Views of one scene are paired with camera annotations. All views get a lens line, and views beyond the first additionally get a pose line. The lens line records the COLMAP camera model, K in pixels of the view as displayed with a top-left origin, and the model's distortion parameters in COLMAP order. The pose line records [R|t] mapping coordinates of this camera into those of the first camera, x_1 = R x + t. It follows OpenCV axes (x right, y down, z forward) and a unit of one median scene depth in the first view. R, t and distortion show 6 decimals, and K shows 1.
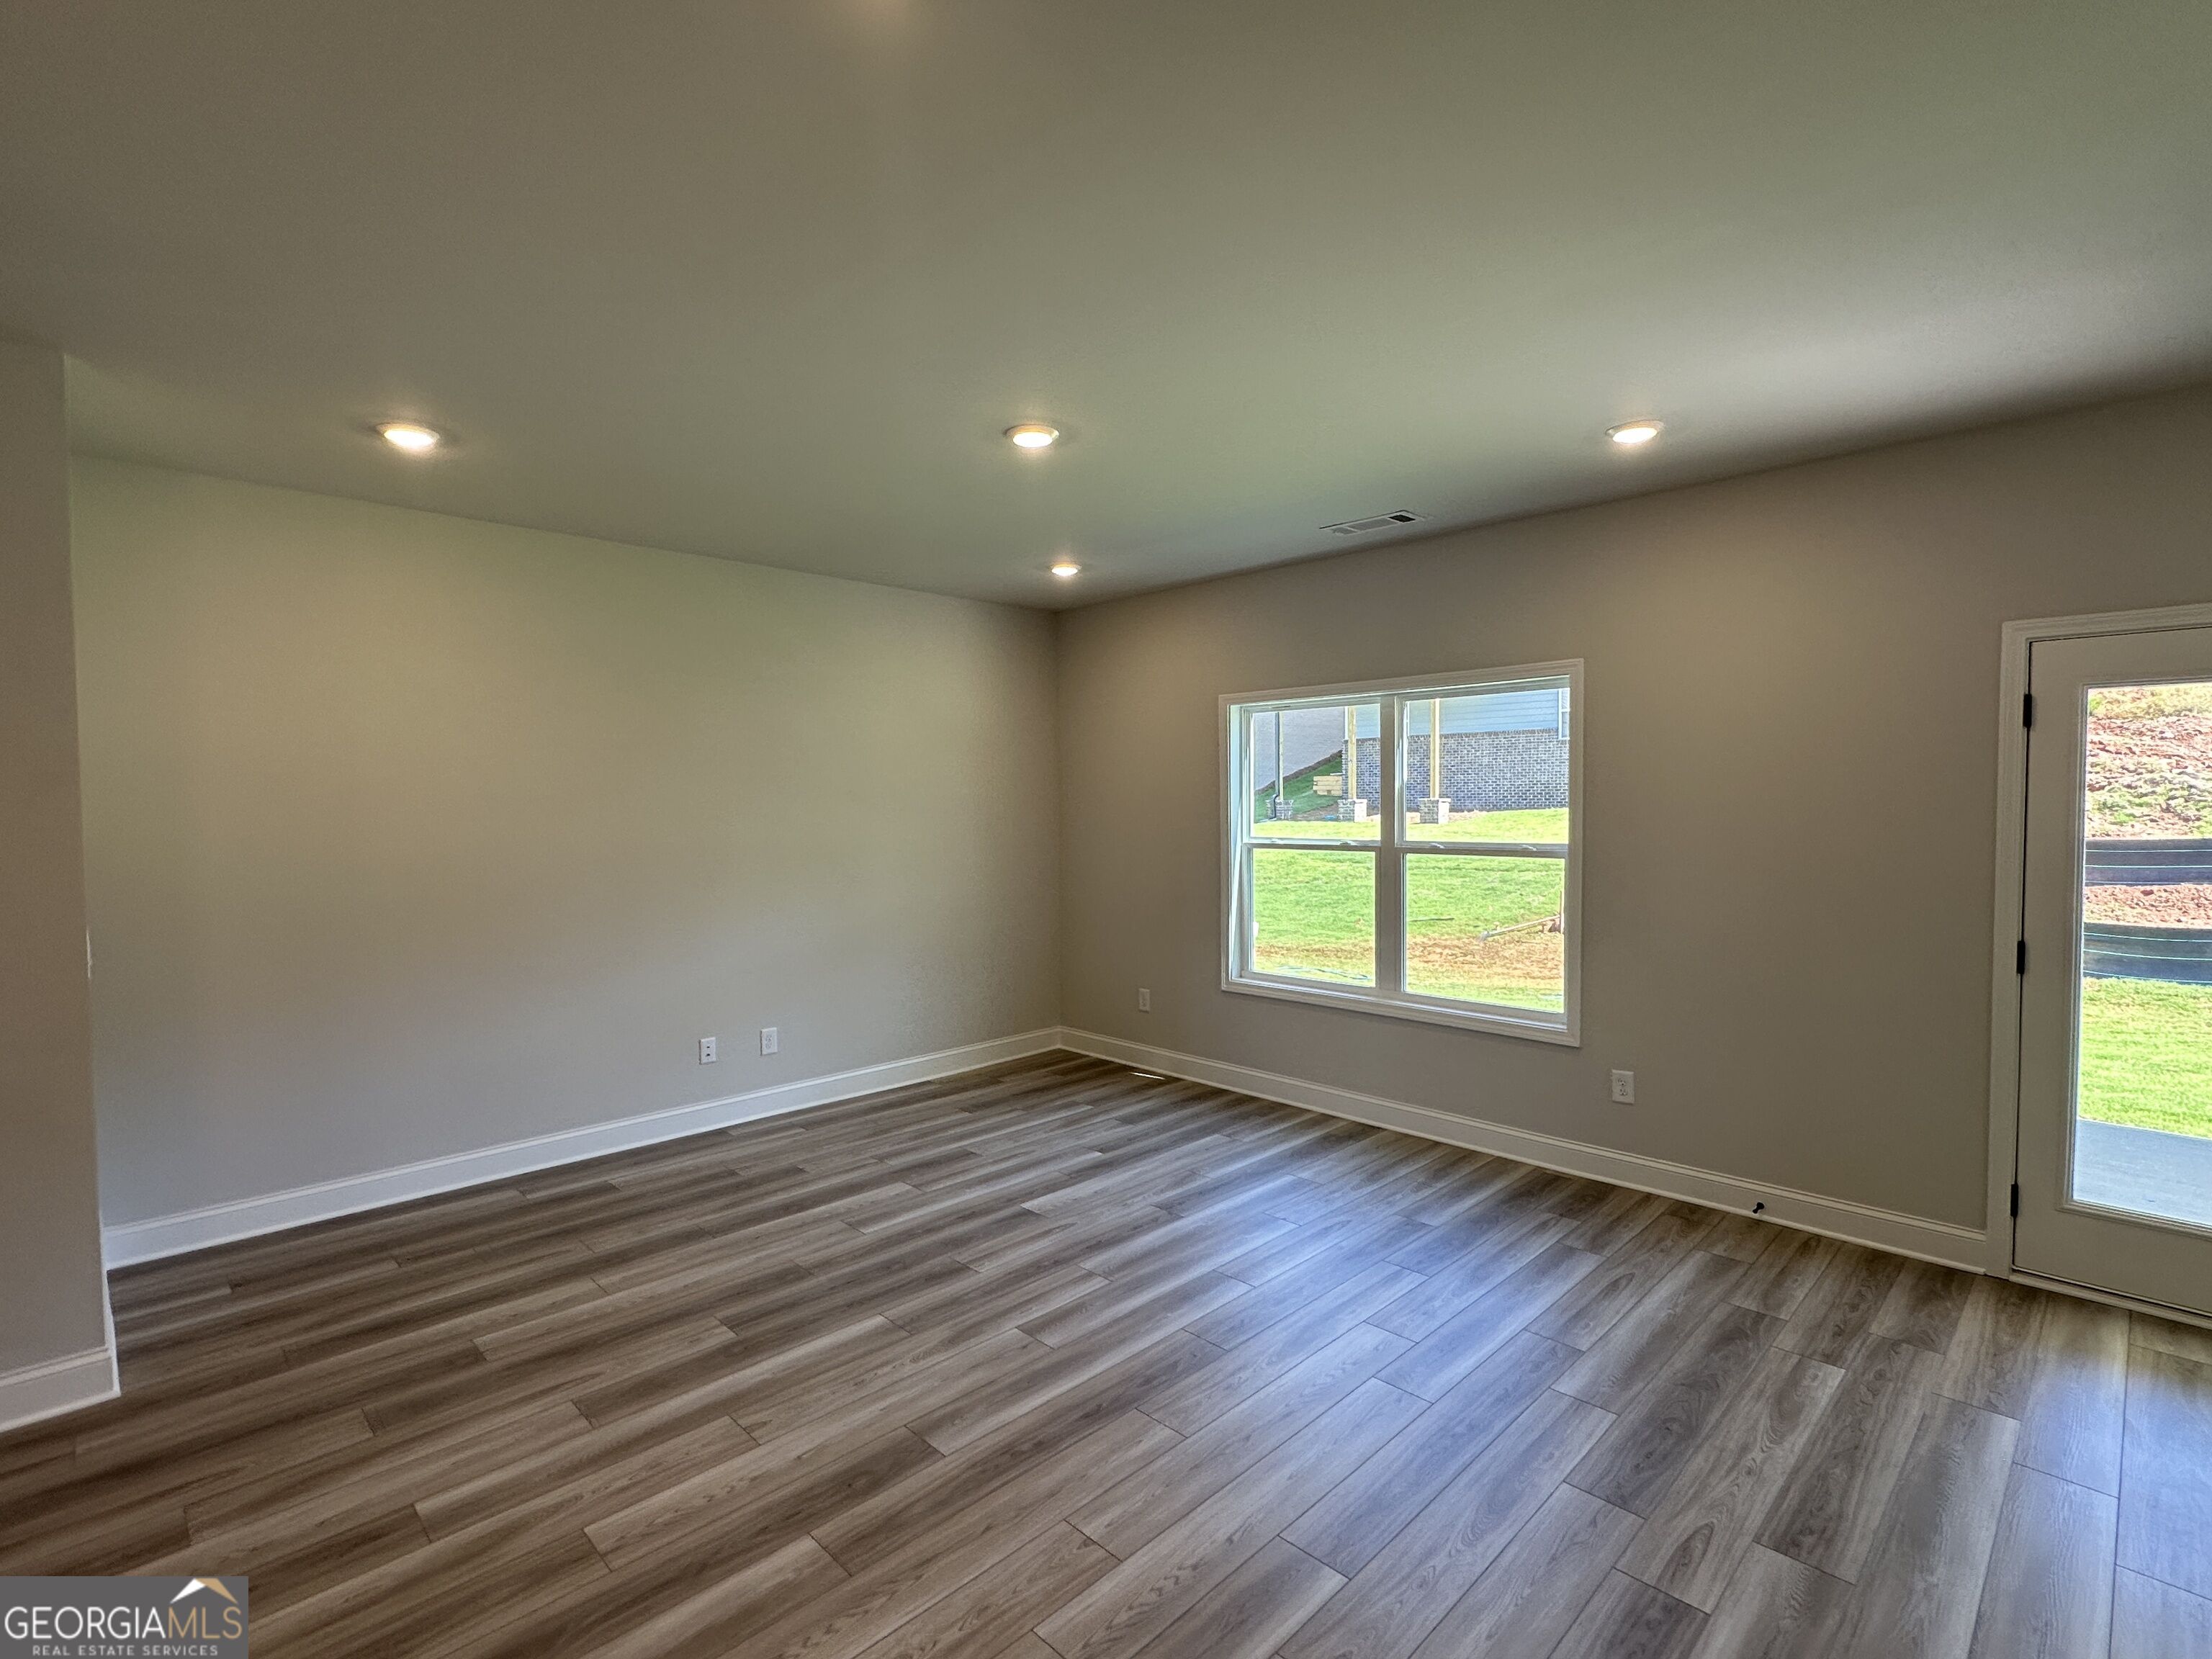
lens RADIAL K [[1053.4, 0, 1091.7], [0, 1053.4, 837.7], [0, 0, 1]] dist [0.000762, 0.000051]
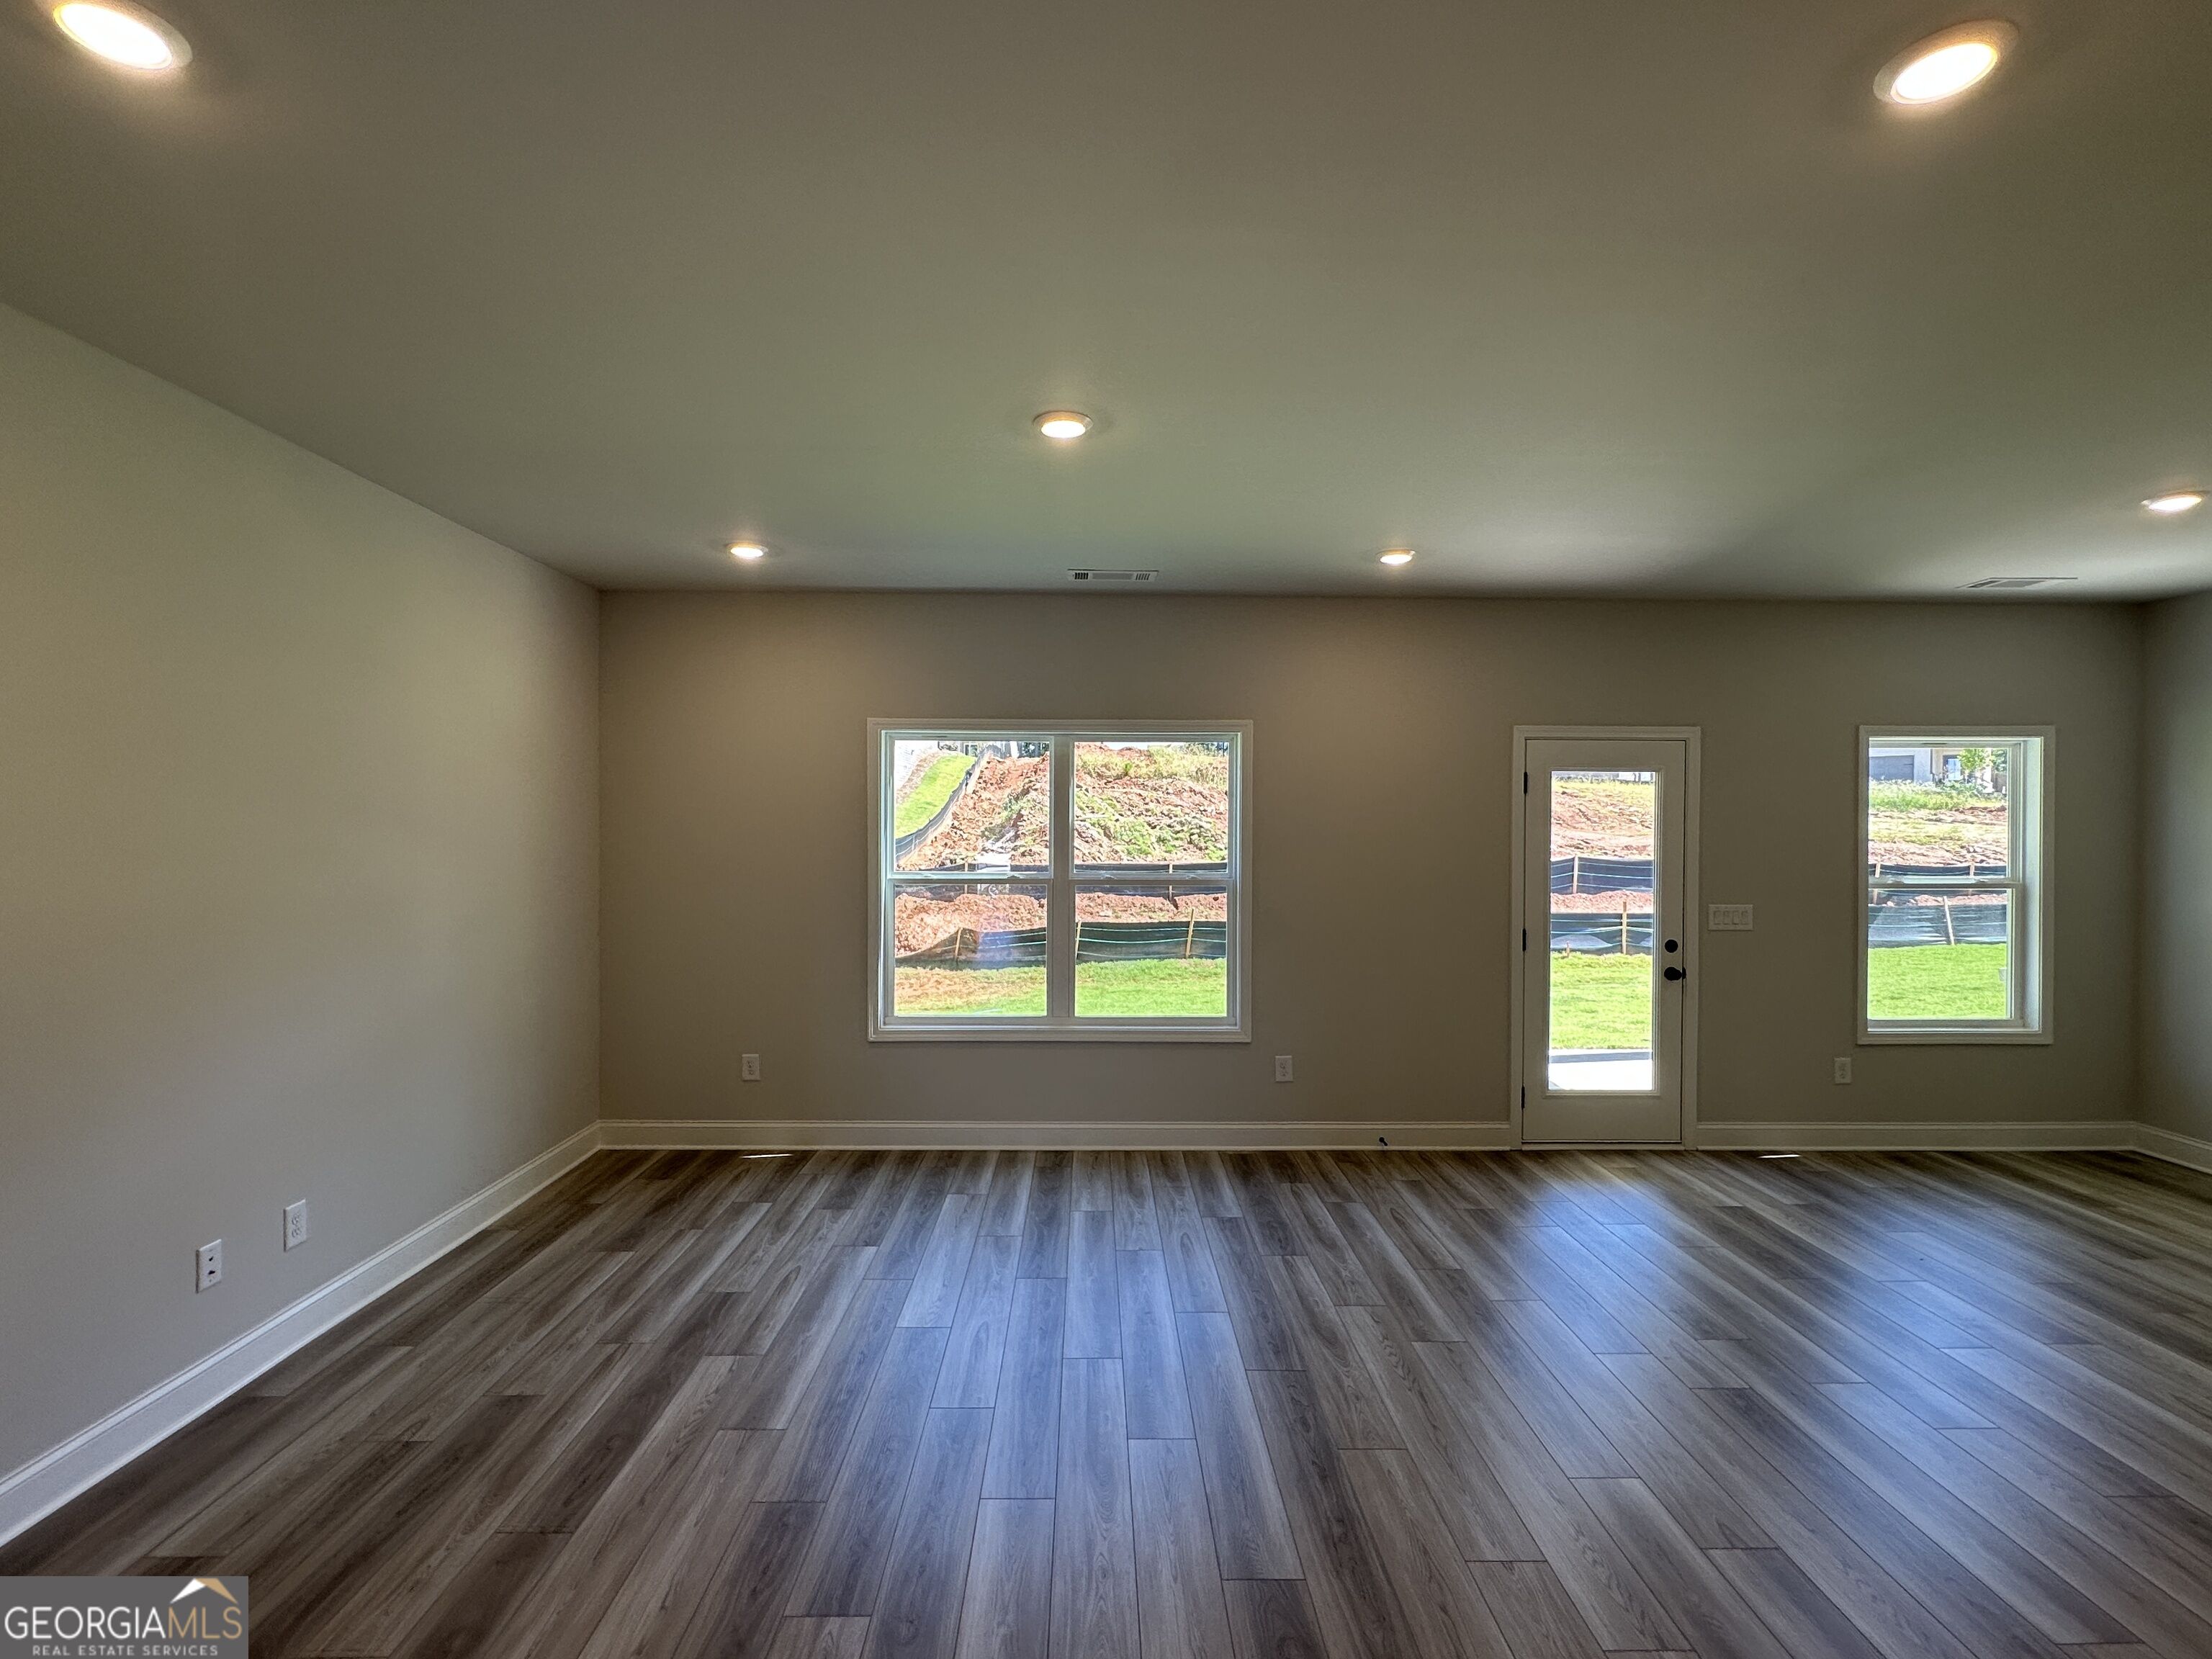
lens RADIAL K [[1053.4, 0, 1098.3], [0, 1053.4, 839.0], [0, 0, 1]] dist [0.000762, 0.000051]
pose [[0.687500, 0.003352, 0.726176, -0.466098], [0.016708, 0.999652, -0.020433, -0.010084], [-0.725992, 0.026180, 0.687205, 0.259806]]
